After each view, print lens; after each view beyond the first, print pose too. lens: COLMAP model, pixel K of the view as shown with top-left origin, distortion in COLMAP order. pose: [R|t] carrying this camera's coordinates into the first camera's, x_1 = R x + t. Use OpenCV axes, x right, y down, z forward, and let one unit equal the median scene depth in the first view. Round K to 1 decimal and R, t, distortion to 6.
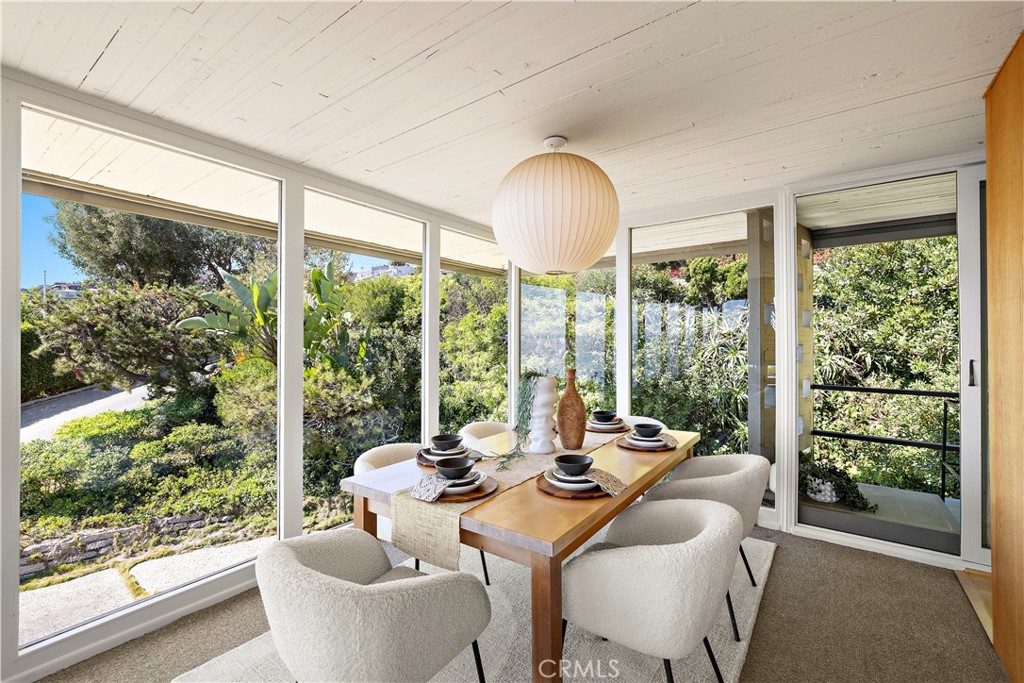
lens RADIAL K [[439.8, 0, 518.7], [0, 439.8, 336.2], [0, 0, 1]] dist [0.001210, 0.001228]
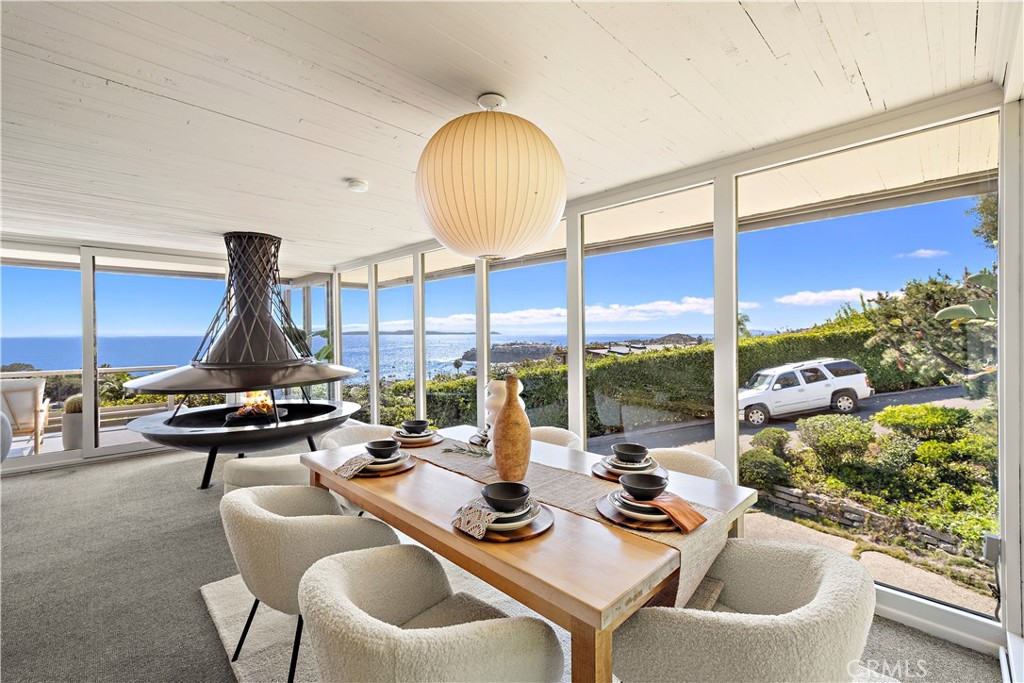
lens RADIAL K [[439.8, 0, 521.3], [0, 439.8, 338.1], [0, 0, 1]] dist [0.001210, 0.001228]
pose [[-0.169245, 0.010083, -0.985522, 0.270366], [0.013757, 0.999874, 0.007867, 0.001417], [0.985478, -0.012227, -0.169362, 0.355305]]
